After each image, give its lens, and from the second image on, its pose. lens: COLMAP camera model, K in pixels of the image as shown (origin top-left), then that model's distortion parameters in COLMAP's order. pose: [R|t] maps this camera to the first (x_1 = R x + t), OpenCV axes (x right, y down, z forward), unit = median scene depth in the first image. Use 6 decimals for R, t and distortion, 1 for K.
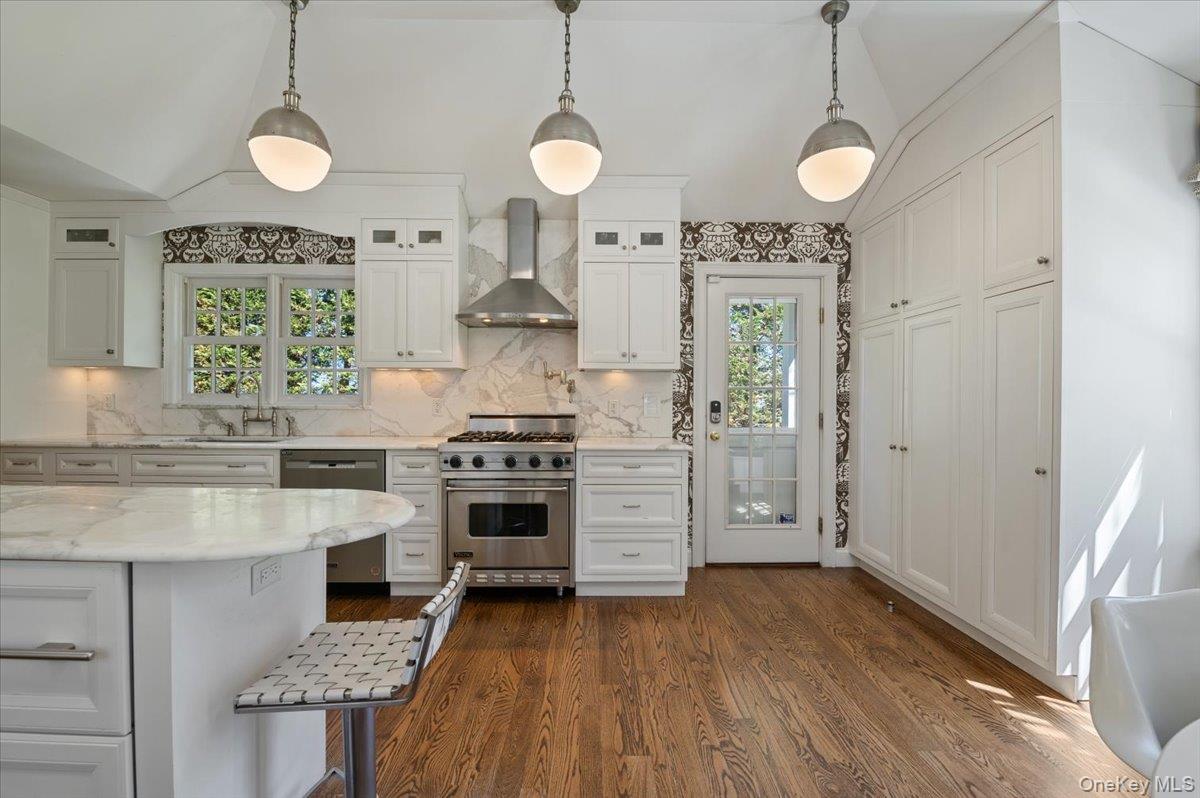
lens RADIAL K [[519.6, 0, 604.6], [0, 519.6, 400.6], [0, 0, 1]] dist [0.001015, -0.002124]
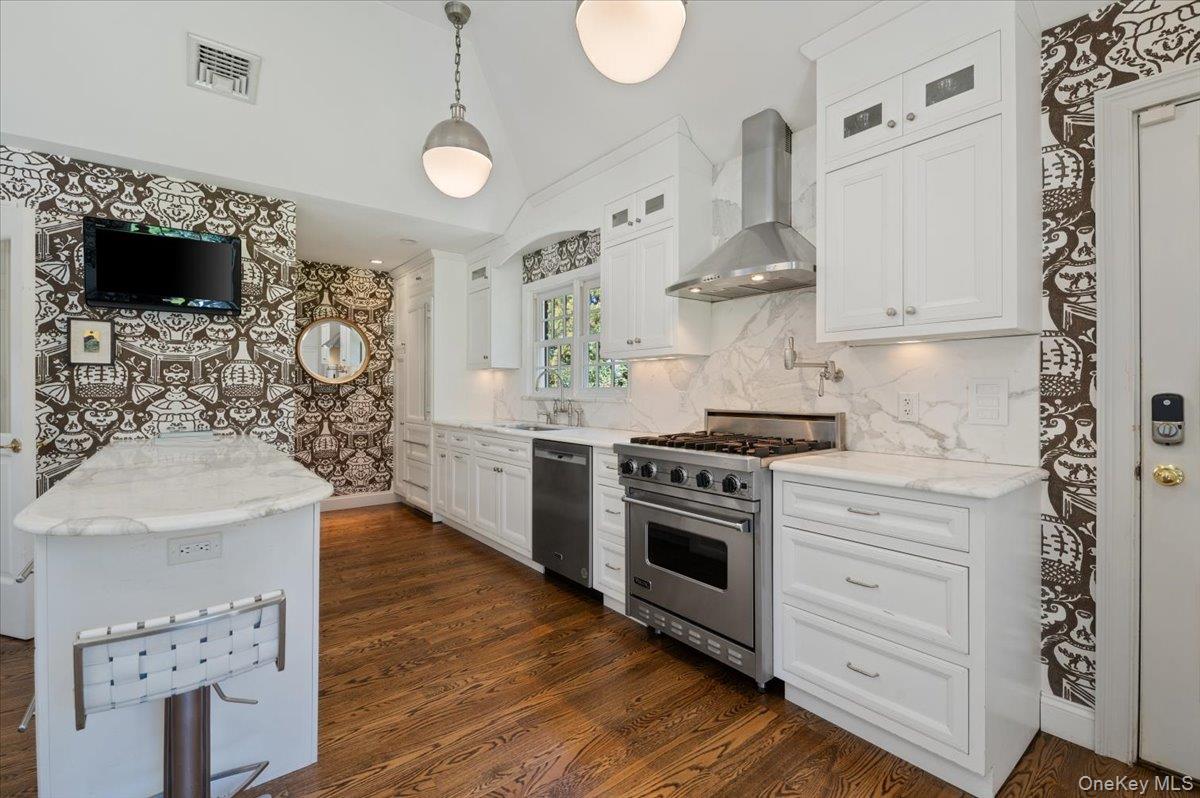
lens RADIAL K [[519.6, 0, 598.3], [0, 519.6, 393.4], [0, 0, 1]] dist [0.001015, -0.002124]
pose [[0.613584, -0.000610, -0.789629, 0.266614], [-0.002765, 0.999992, -0.002921, 0.003068], [0.789624, 0.003976, 0.613578, 0.366805]]
